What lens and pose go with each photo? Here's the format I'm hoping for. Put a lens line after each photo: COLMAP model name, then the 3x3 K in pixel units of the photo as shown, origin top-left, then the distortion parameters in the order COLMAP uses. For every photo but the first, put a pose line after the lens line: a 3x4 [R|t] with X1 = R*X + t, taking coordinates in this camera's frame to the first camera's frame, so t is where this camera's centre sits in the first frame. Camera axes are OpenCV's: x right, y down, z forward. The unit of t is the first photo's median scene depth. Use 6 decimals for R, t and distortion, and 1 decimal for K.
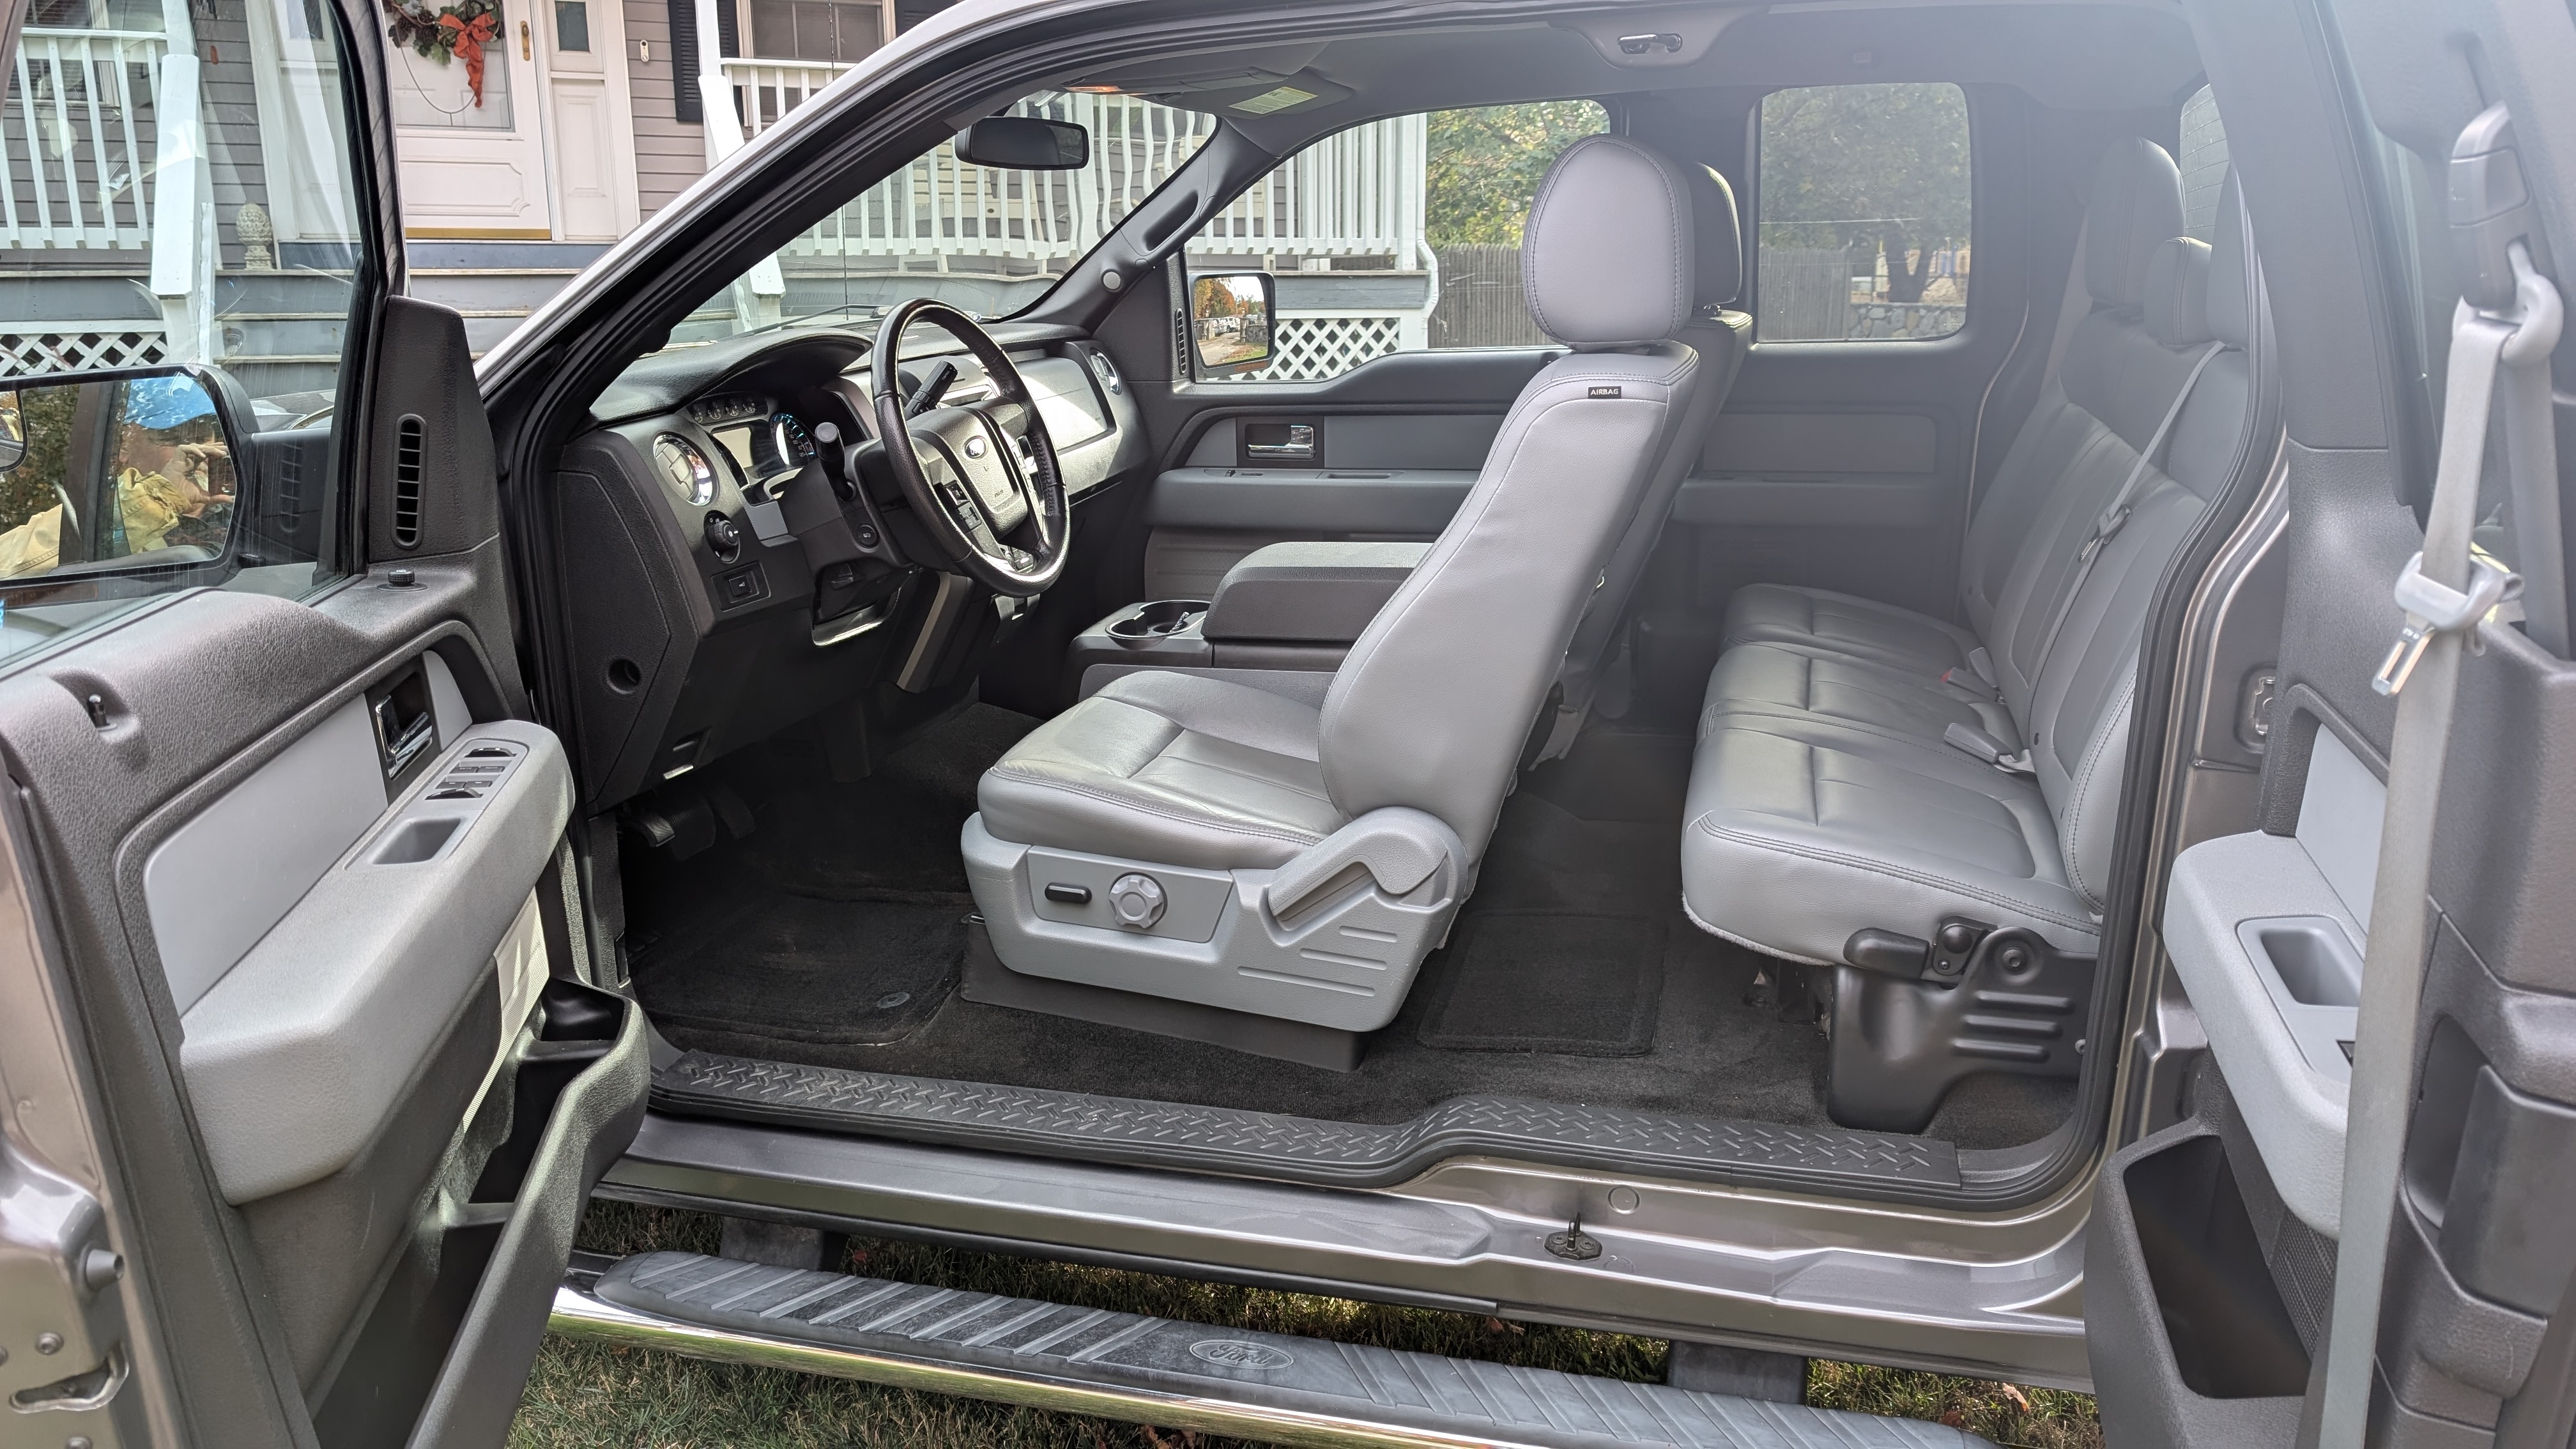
lens RADIAL K [[1856.2, 0, 1285.4], [0, 1856.2, 793.9], [0, 0, 1]] dist [0.005917, -0.001303]
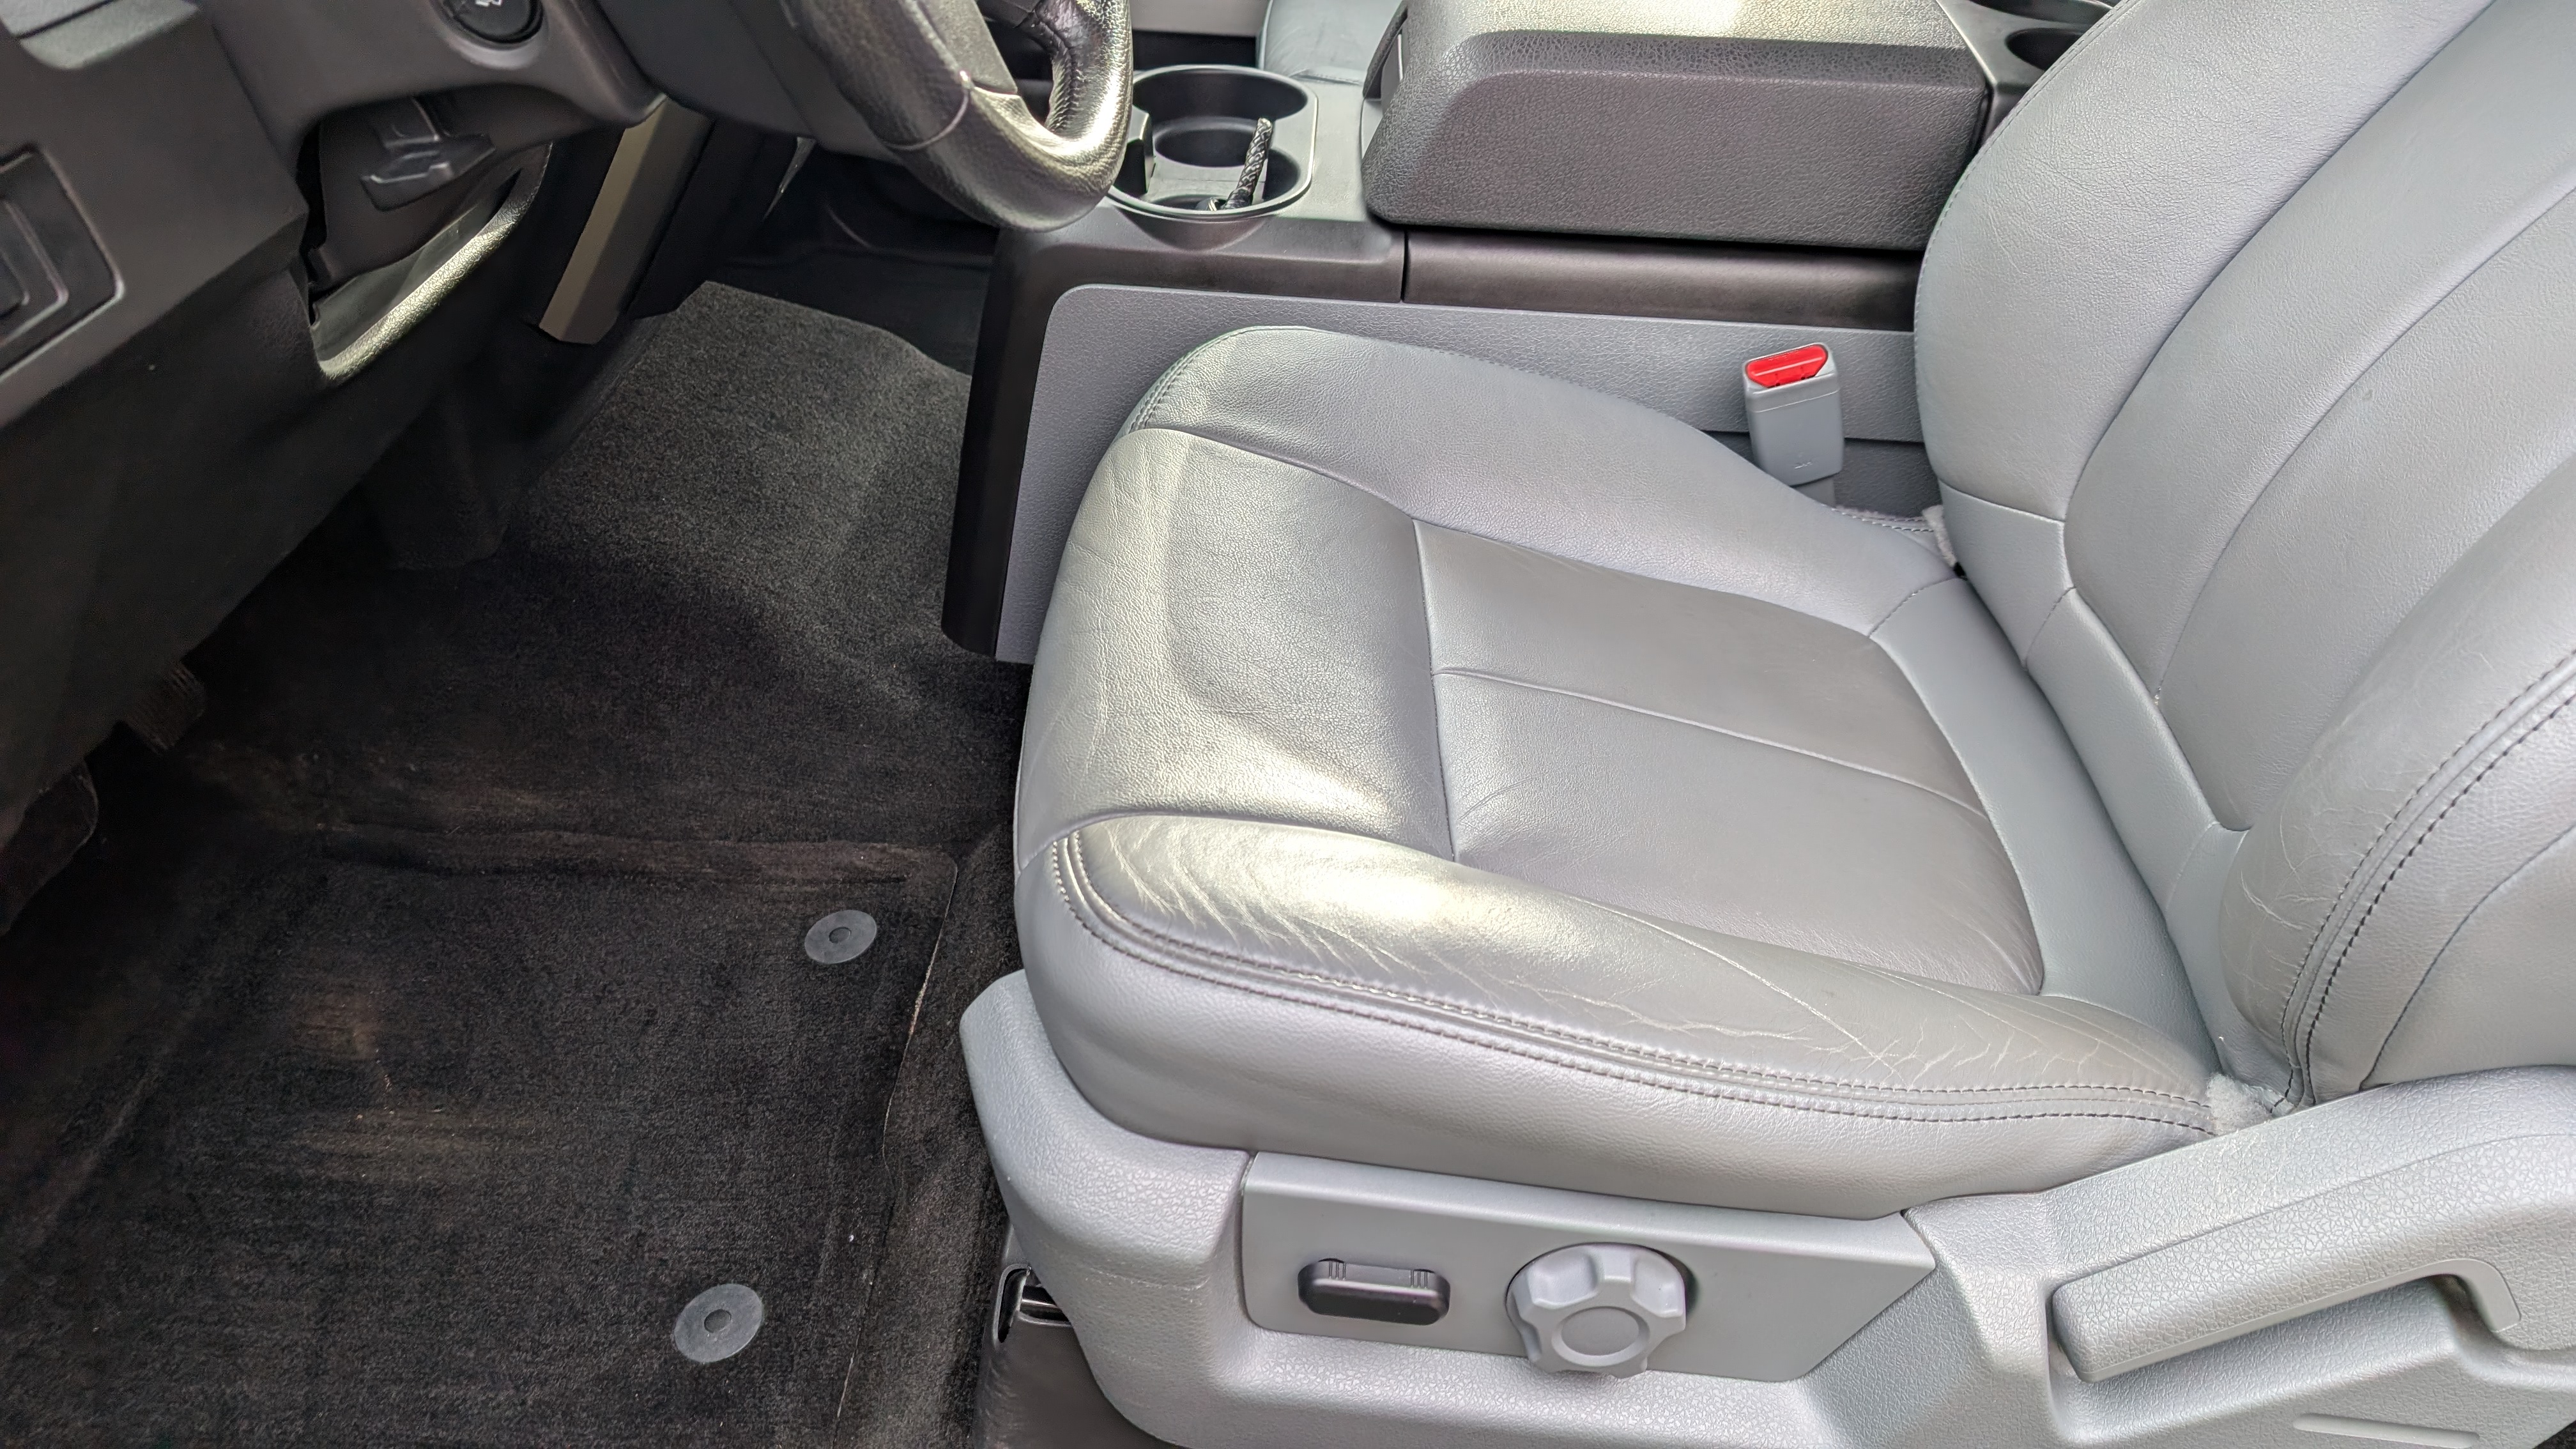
lens RADIAL K [[1834.3, 0, 1298.2], [0, 1834.3, 732.6], [0, 0, 1]] dist [-0.018882, -0.003600]
pose [[0.969553, -0.074187, 0.233374, -0.043329], [-0.008628, 0.942065, 0.335320, -0.030667], [-0.244730, -0.327124, 0.912742, 0.167433]]
